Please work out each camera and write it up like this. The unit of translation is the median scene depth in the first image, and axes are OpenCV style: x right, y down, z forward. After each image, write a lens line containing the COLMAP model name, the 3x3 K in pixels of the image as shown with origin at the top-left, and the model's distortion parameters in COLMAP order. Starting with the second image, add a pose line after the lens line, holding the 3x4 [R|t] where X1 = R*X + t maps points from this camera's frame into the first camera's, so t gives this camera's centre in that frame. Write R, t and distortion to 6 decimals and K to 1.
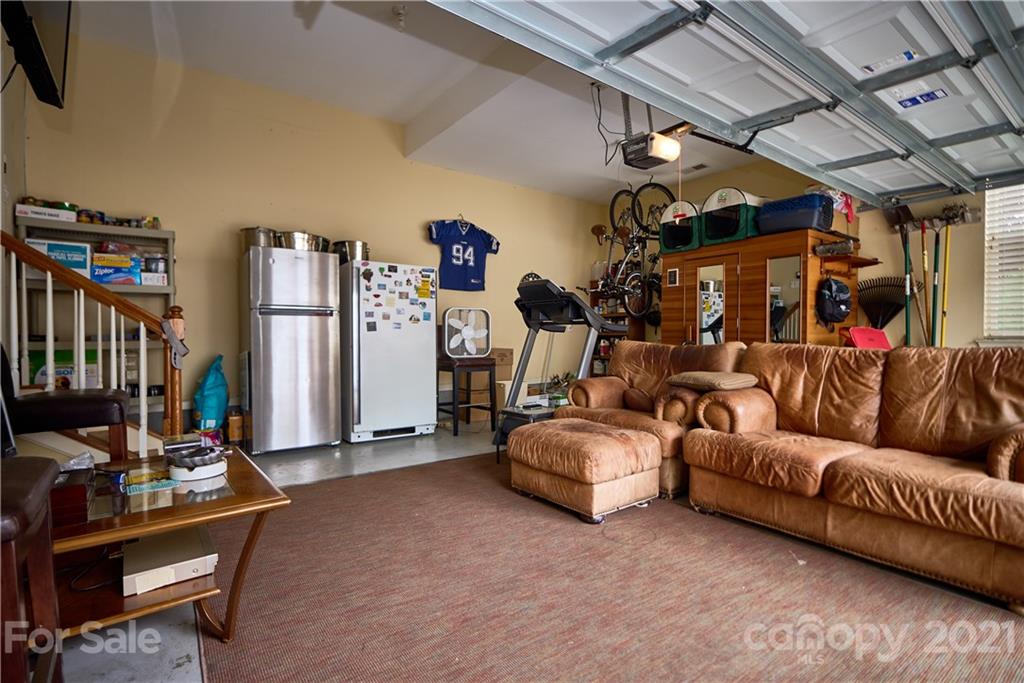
lens RADIAL K [[476.5, 0, 507.6], [0, 476.5, 341.3], [0, 0, 1]] dist [-0.002318, -0.000027]
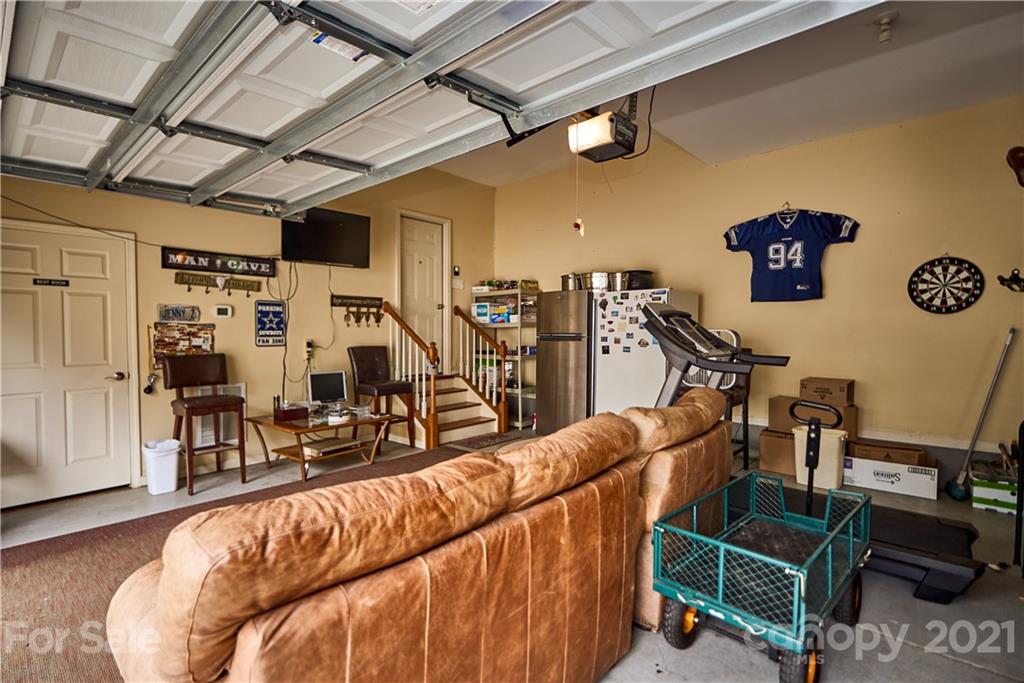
lens RADIAL K [[476.5, 0, 507.6], [0, 476.5, 341.3], [0, 0, 1]] dist [-0.002318, -0.000027]
pose [[0.219168, 0.021114, -0.975459, 0.728732], [-0.008569, 0.999769, 0.019715, -0.068470], [0.975649, 0.004038, 0.219299, 0.503923]]
